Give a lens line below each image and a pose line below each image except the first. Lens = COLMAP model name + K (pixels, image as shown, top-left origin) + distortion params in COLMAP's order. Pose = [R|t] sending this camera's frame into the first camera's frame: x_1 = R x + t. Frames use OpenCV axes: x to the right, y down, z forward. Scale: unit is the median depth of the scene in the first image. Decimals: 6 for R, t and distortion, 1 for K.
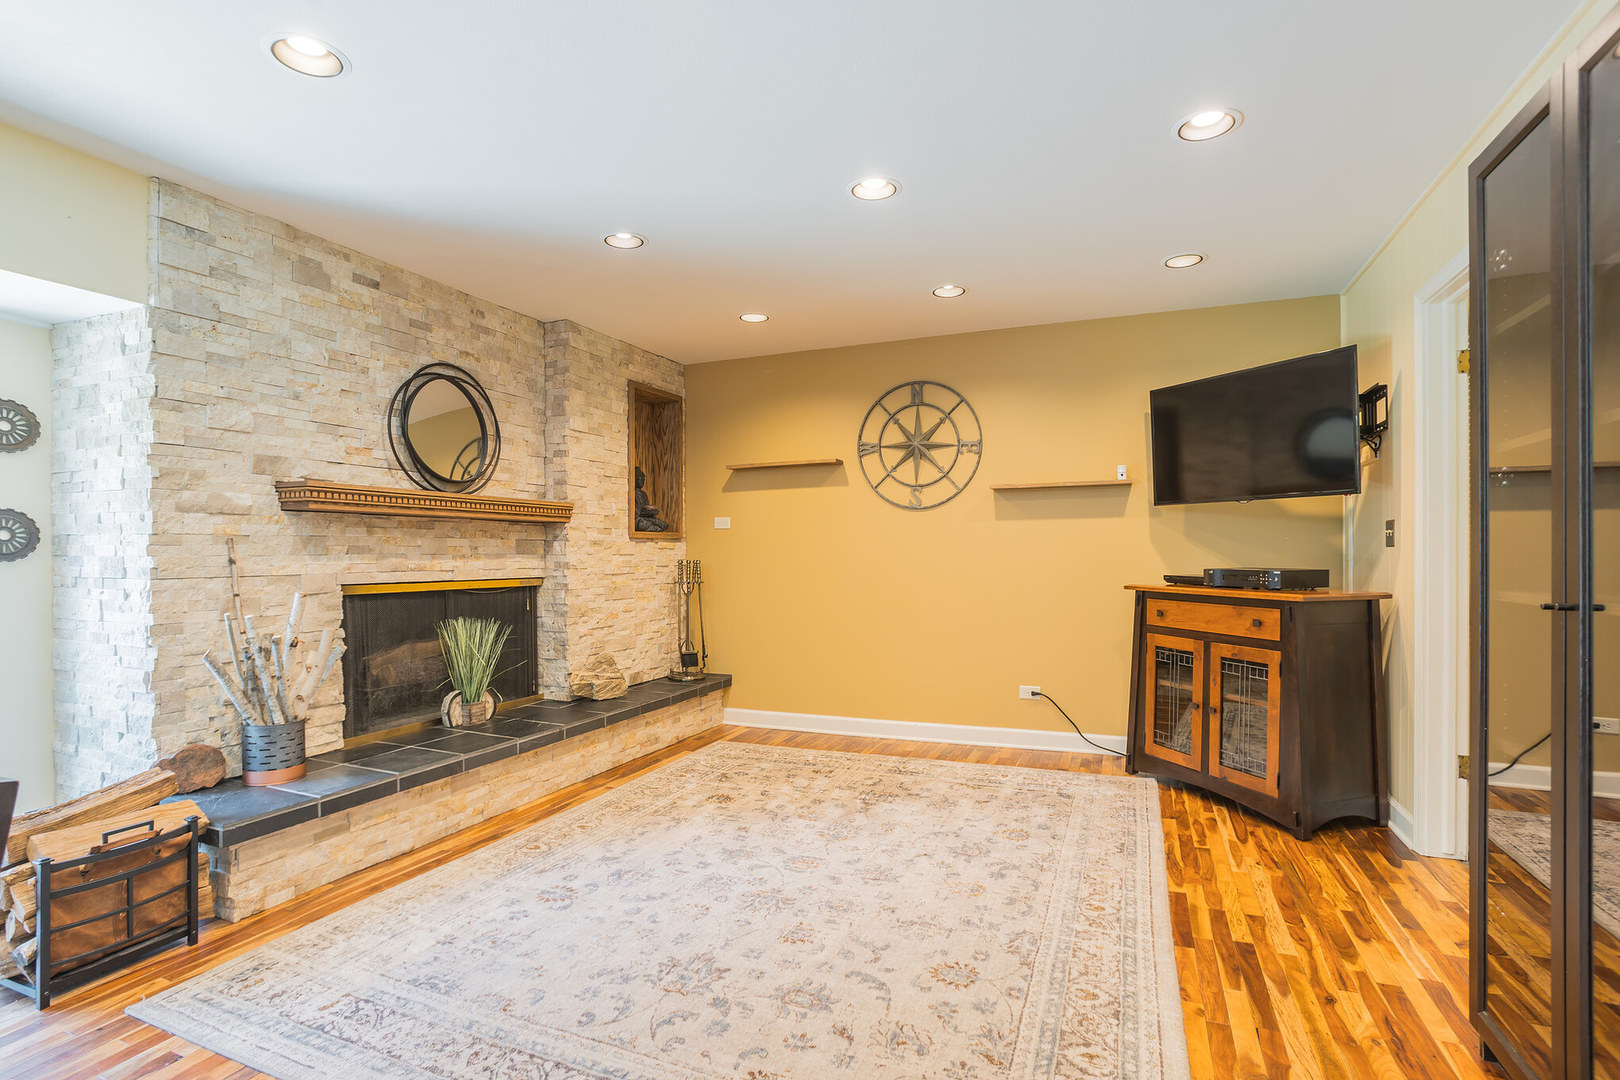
lens RADIAL K [[767.7, 0, 785.2], [0, 767.7, 557.3], [0, 0, 1]] dist [-0.028826, 0.003315]
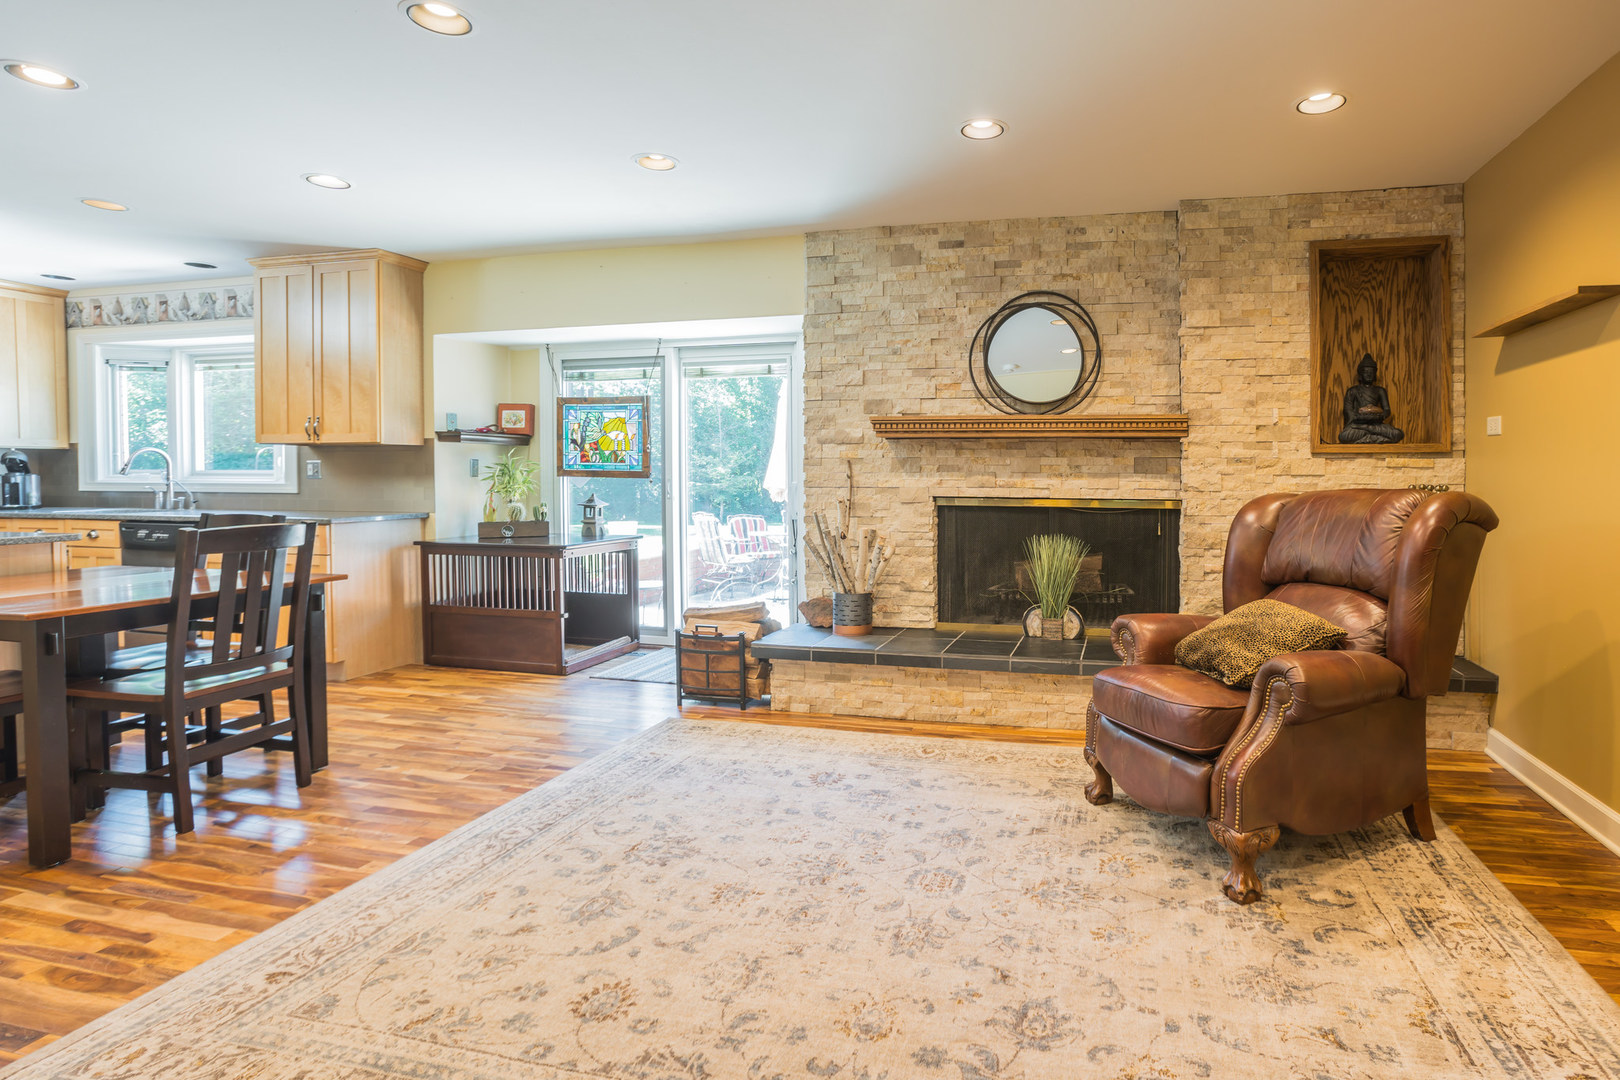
lens RADIAL K [[766.2, 0, 908.5], [0, 766.2, 485.0], [0, 0, 1]] dist [-0.037694, 0.012775]
pose [[0.241844, 0.023506, -0.970030, 0.630487], [-0.010808, 0.999710, 0.021531, -0.009448], [0.970255, 0.005277, 0.242028, 0.665605]]
